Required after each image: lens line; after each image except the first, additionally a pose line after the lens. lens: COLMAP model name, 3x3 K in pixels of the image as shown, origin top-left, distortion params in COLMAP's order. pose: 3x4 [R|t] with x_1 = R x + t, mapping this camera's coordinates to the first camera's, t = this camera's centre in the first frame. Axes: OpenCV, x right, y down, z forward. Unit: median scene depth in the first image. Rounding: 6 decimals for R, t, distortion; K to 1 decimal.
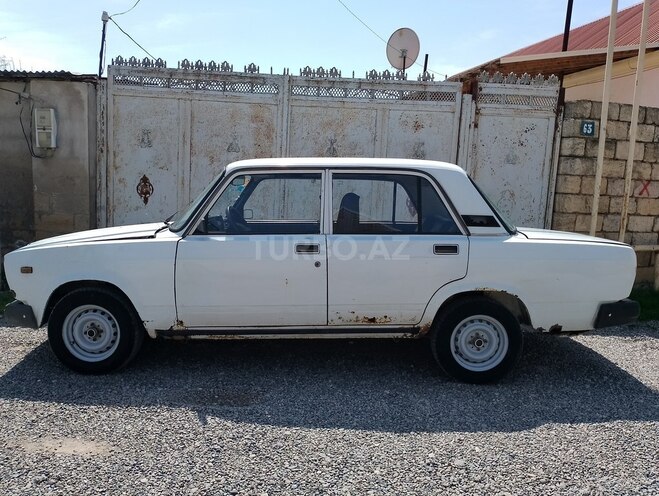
lens RADIAL K [[526.5, 0, 332.5], [0, 526.5, 245.9], [0, 0, 1]] dist [0.100946, -0.217631]
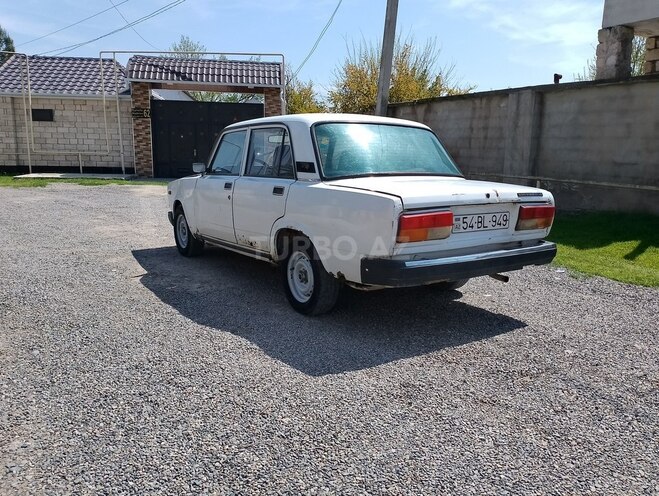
lens RADIAL K [[533.4, 0, 332.9], [0, 533.4, 247.7], [0, 0, 1]] dist [0.052009, -0.104631]
pose [[0.551871, 0.130215, -0.823701, 1.243866], [-0.107219, 0.990615, 0.084766, 0.018520], [0.827008, 0.041536, 0.560653, 0.431322]]
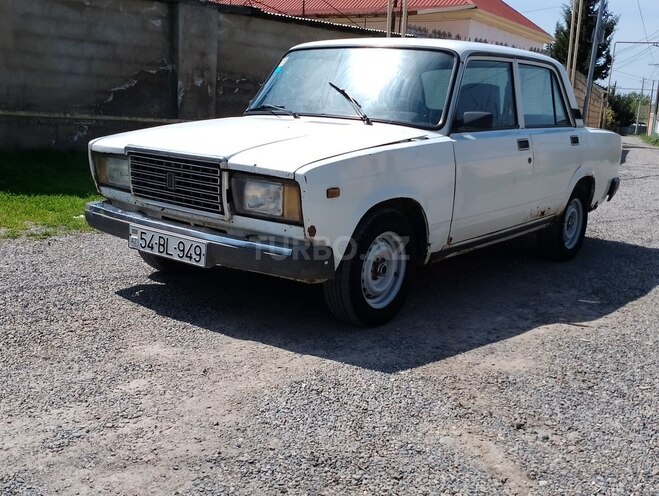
lens RADIAL K [[731.0, 0, 330.5], [0, 731.0, 273.1], [0, 0, 1]] dist [0.086954, -0.227253]
pose [[0.625425, -0.167802, 0.762027, -1.276226], [0.063134, 0.984283, 0.164927, -0.006216], [-0.777726, -0.055040, 0.626190, 0.415889]]
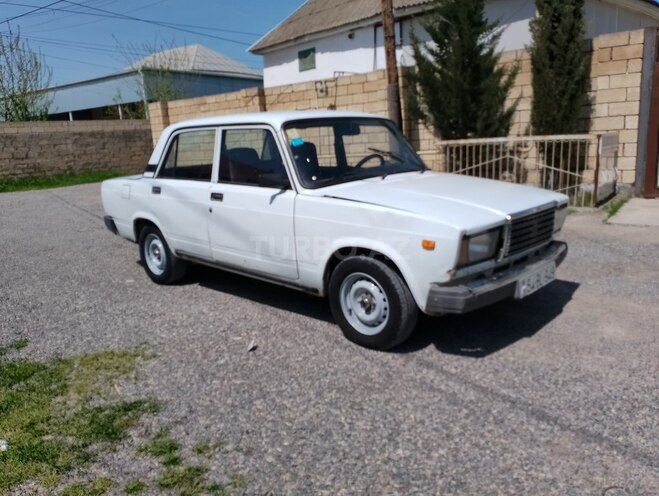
lens RADIAL K [[511.7, 0, 333.6], [0, 511.7, 254.4], [0, 0, 1]] dist [0.024615, -0.003550]
pose [[-0.722628, -0.147438, 0.675330, -0.996041], [0.116563, 0.937005, 0.329294, -0.269104], [-0.681338, 0.316676, -0.659920, 2.020798]]
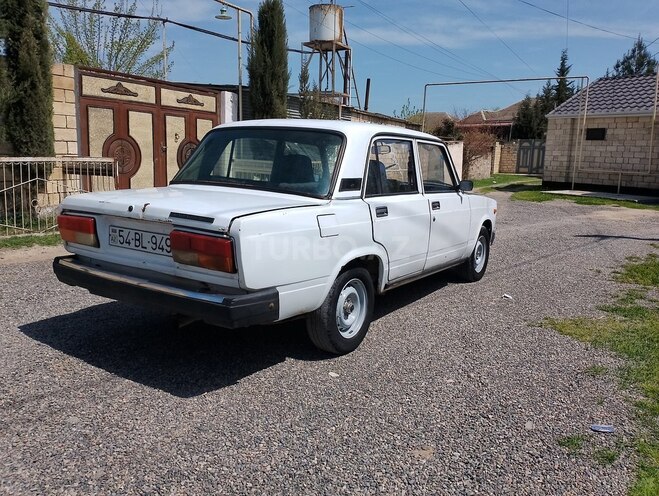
lens RADIAL K [[529.3, 0, 327.2], [0, 529.3, 247.2], [0, 0, 1]] dist [0.045810, -0.105492]
pose [[-0.560907, 0.097447, -0.822124, 1.088884], [-0.147221, 0.965480, 0.214883, -0.181167], [0.814684, 0.241563, -0.527198, 1.870741]]
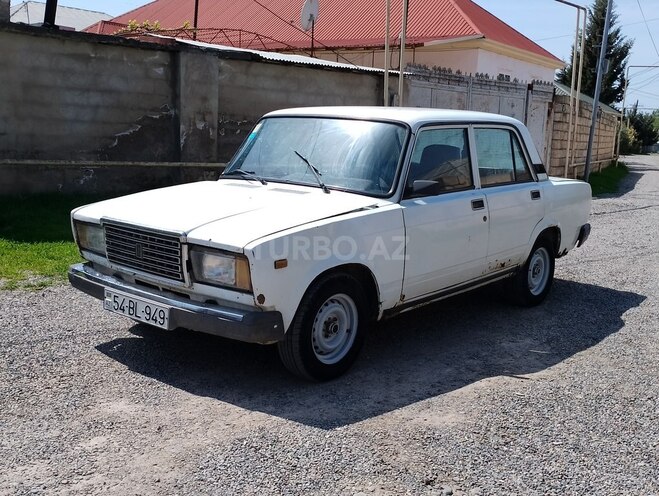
lens RADIAL K [[735.8, 0, 328.9], [0, 735.8, 272.7], [0, 0, 1]] dist [0.089516, -0.259906]
pose [[0.647912, -0.148137, 0.747171, -1.282944], [0.072207, 0.988434, 0.133357, -0.072095], [-0.758285, -0.032453, 0.651115, 0.276683]]
